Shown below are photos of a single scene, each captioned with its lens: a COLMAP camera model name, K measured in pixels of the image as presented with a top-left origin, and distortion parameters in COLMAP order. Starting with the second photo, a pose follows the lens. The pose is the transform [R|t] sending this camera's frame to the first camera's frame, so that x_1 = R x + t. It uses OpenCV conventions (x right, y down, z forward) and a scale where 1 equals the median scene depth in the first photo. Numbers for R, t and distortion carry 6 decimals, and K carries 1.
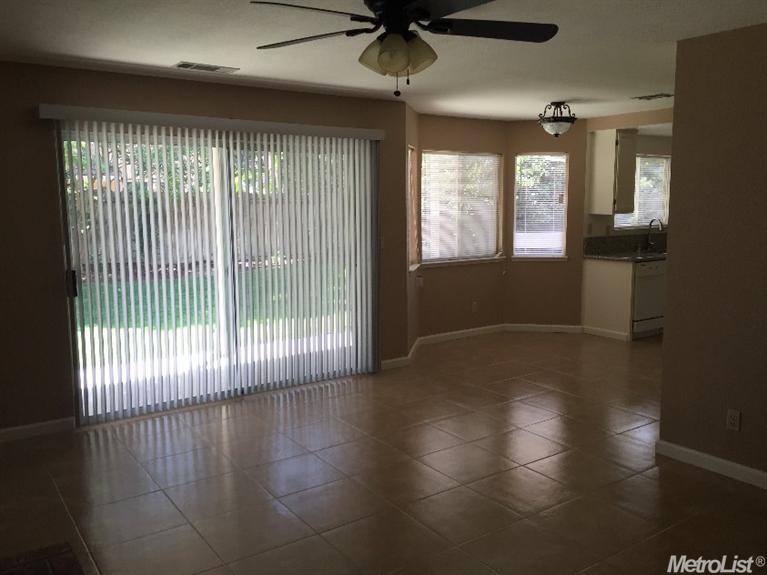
lens RADIAL K [[662.3, 0, 383.0], [0, 662.3, 283.8], [0, 0, 1]] dist [0.071911, -0.066291]
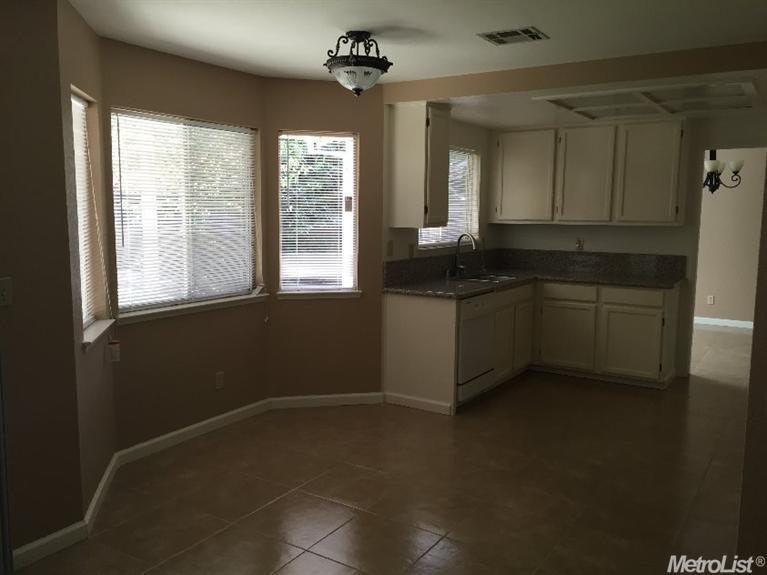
lens RADIAL K [[662.3, 0, 385.4], [0, 662.3, 282.6], [0, 0, 1]] dist [0.071911, -0.066291]
pose [[0.924869, -0.028342, 0.379229, 0.051193], [0.032068, 0.999480, -0.003511, -0.047151], [-0.378932, 0.015408, 0.925296, 0.390465]]
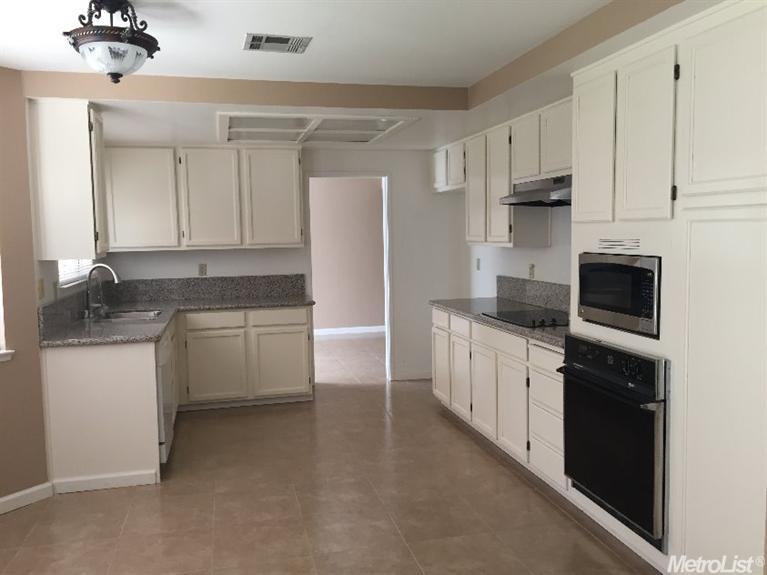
lens RADIAL K [[662.3, 0, 380.0], [0, 662.3, 283.2], [0, 0, 1]] dist [0.071911, -0.066291]
pose [[0.371663, -0.072288, 0.925549, -0.070409], [0.130983, 0.991074, 0.024808, -0.067551], [-0.919081, 0.112011, 0.377814, 0.583716]]
